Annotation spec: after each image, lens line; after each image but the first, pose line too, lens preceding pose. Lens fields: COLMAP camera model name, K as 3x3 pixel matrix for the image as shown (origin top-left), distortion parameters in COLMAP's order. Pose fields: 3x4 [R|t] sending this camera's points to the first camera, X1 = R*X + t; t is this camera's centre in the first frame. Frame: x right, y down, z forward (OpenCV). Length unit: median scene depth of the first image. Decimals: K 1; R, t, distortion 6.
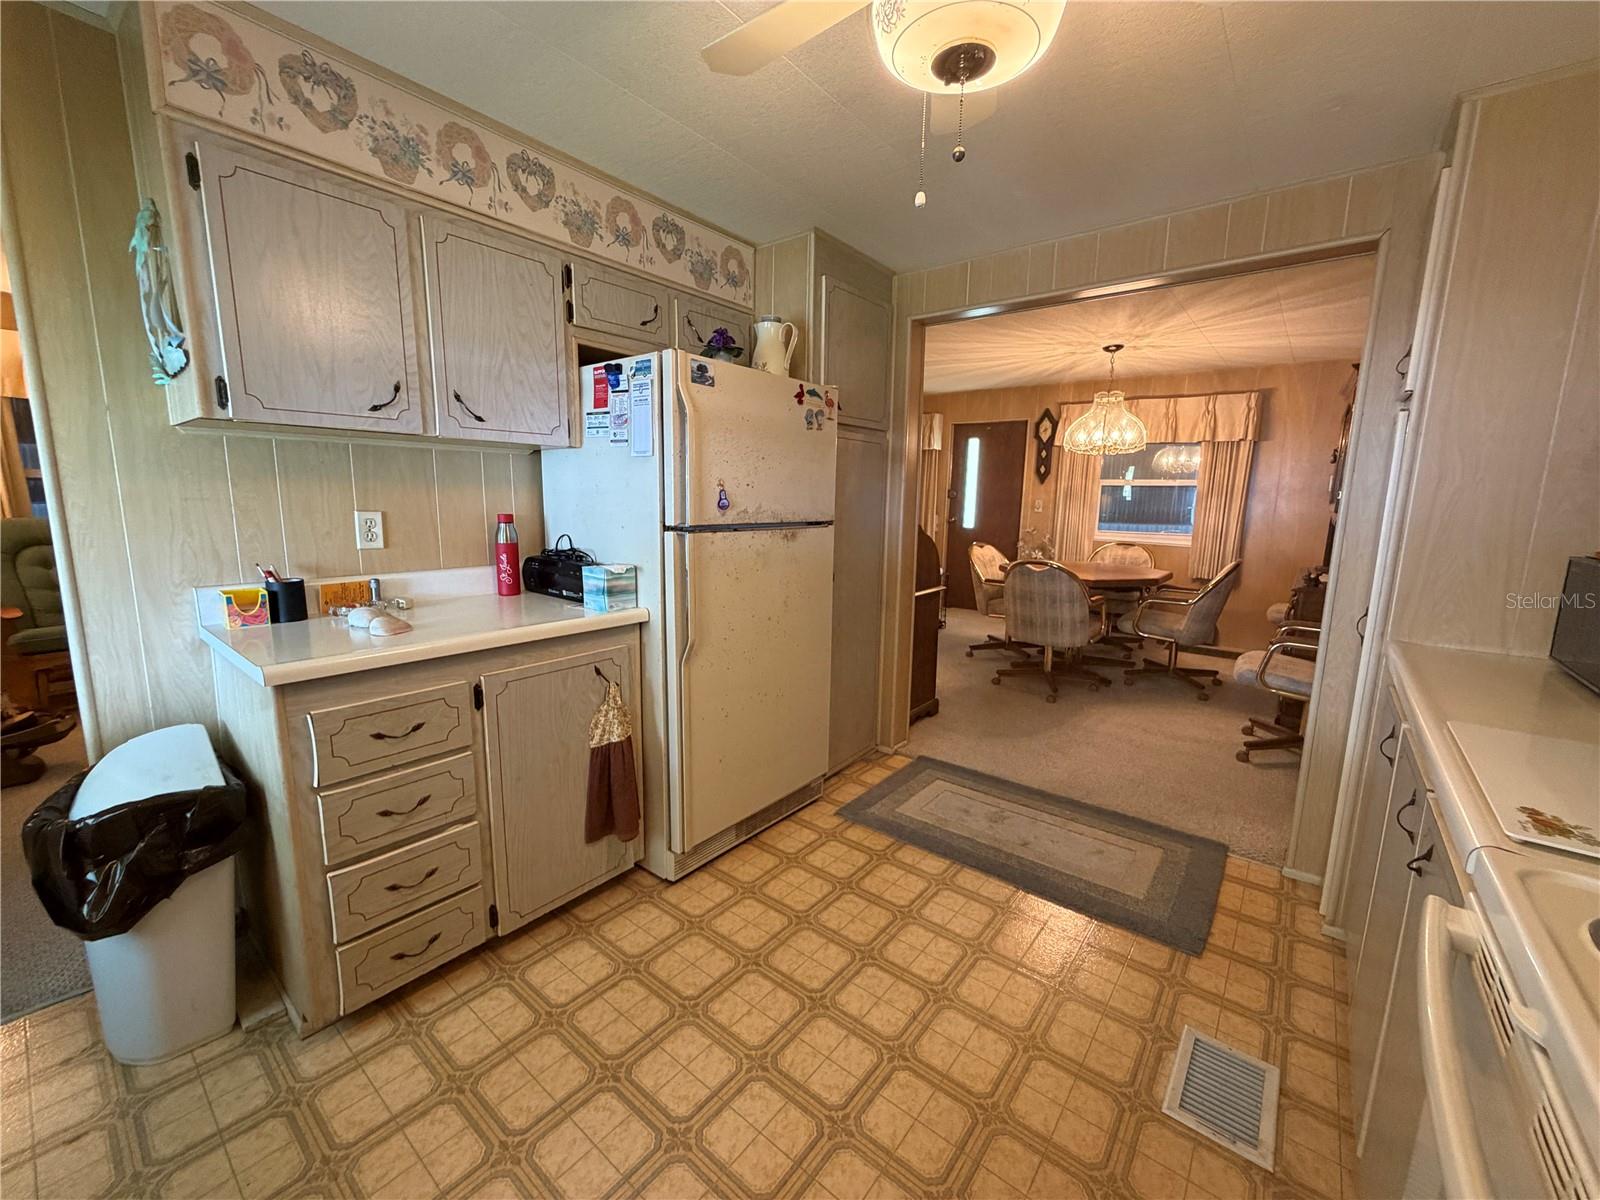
lens RADIAL K [[643.7, 0, 800.9], [0, 643.7, 602.9], [0, 0, 1]] dist [0.001889, 0.000251]
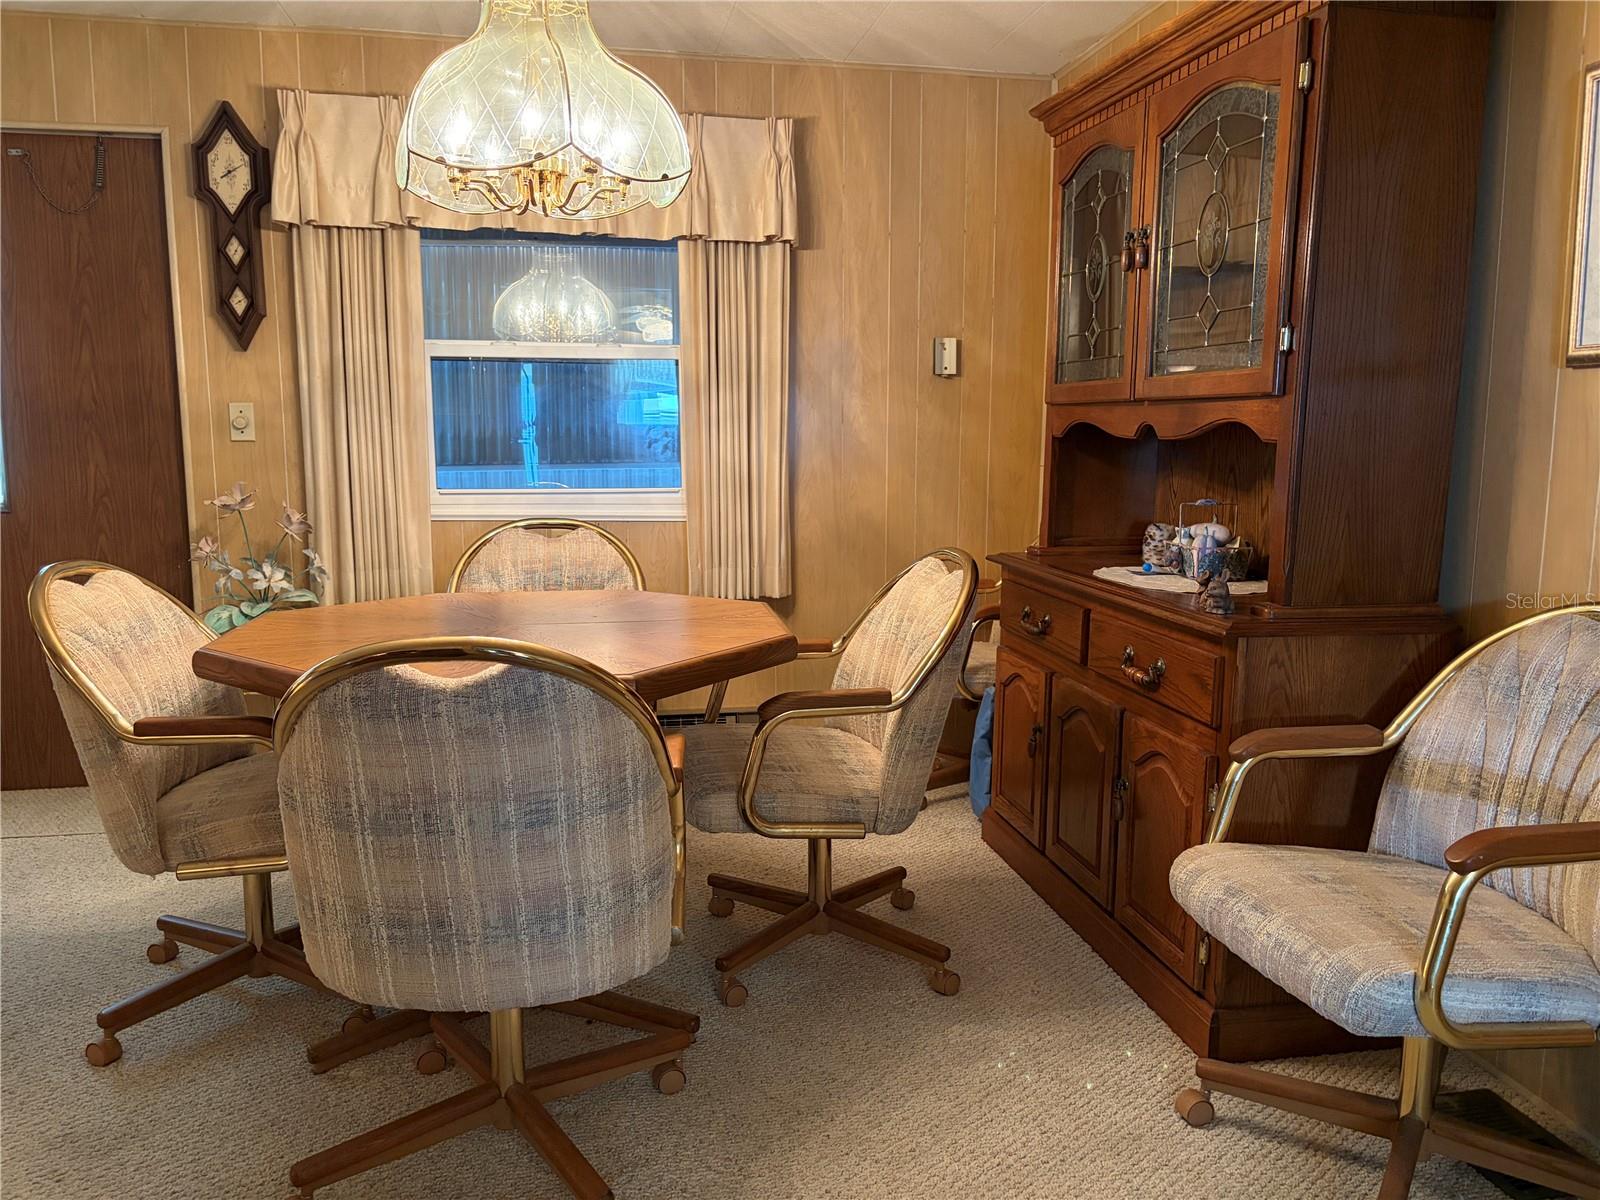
lens RADIAL K [[1213.7, 0, 810.3], [0, 1213.7, 599.7], [0, 0, 1]] dist [0.052282, -0.057083]
pose [[0.648598, -0.122143, 0.751266, 0.108588], [0.139007, 0.989448, 0.040857, -0.059793], [-0.748330, 0.077932, 0.658733, 0.479200]]
